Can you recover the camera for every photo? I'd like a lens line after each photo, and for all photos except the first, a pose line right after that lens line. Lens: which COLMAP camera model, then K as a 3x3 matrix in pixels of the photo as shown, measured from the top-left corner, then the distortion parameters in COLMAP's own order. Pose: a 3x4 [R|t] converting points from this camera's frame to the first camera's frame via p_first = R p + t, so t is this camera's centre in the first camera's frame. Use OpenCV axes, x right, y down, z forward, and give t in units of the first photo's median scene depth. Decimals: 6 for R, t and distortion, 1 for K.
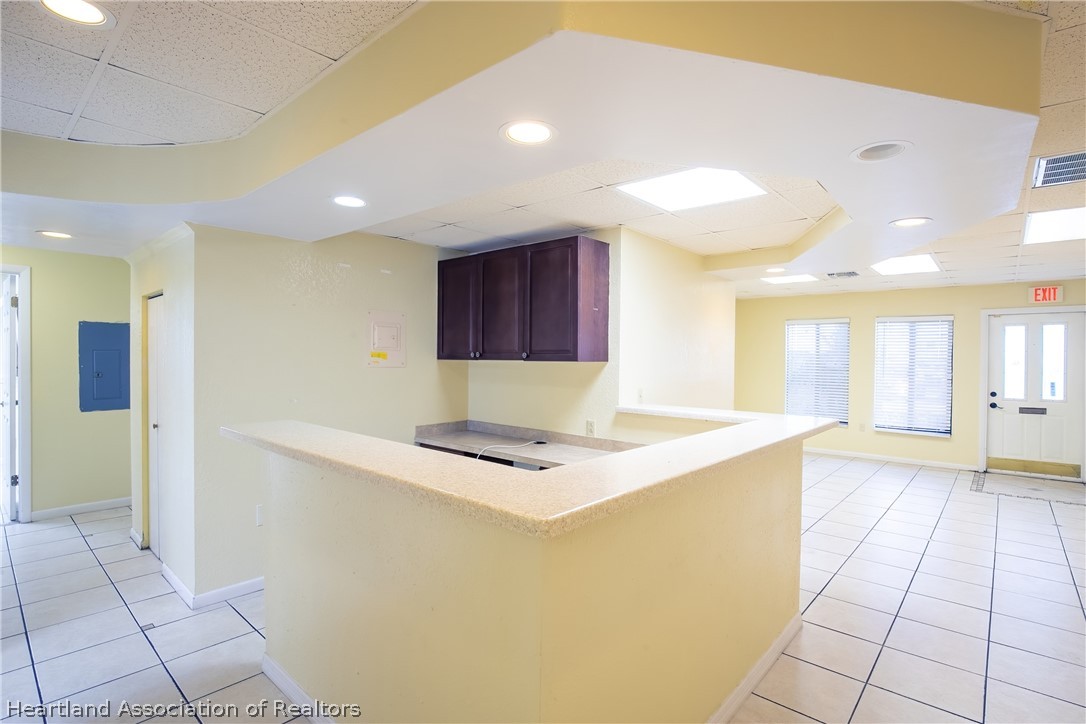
lens RADIAL K [[535.0, 0, 546.9], [0, 535.0, 363.1], [0, 0, 1]] dist [-0.032529, 0.003224]
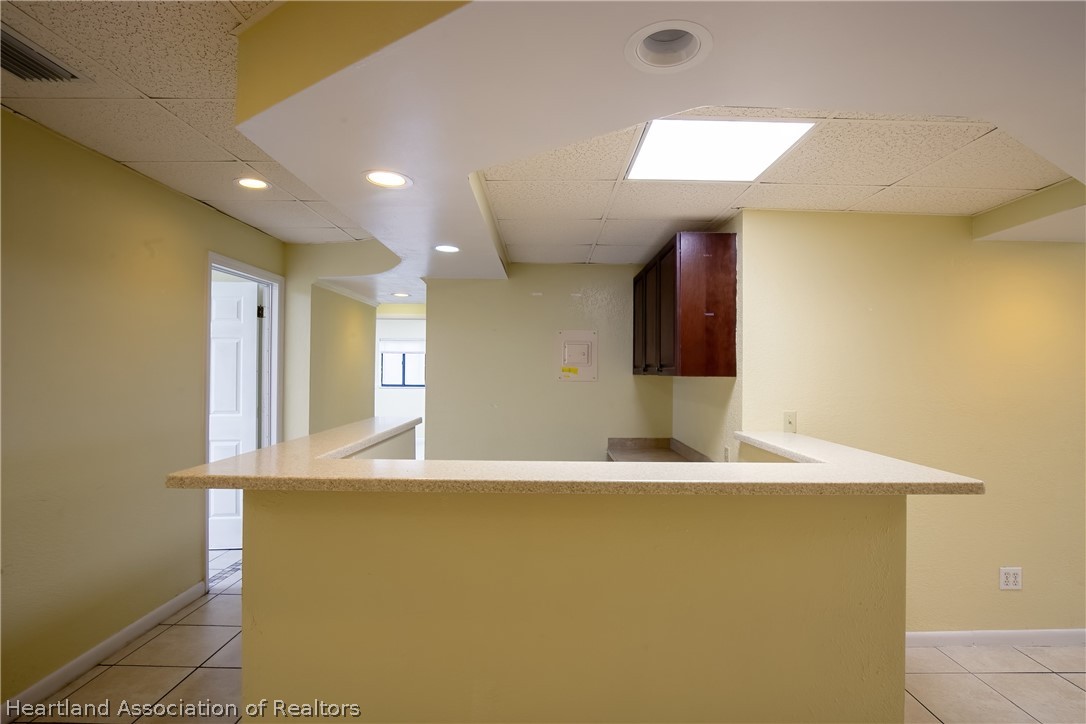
lens RADIAL K [[535.0, 0, 545.0], [0, 535.0, 364.8], [0, 0, 1]] dist [-0.032529, 0.003224]
pose [[0.646092, -0.010928, -0.763181, 0.545183], [-0.012940, 0.999597, -0.025269, 0.002945], [0.763150, 0.026202, 0.645690, 0.254088]]
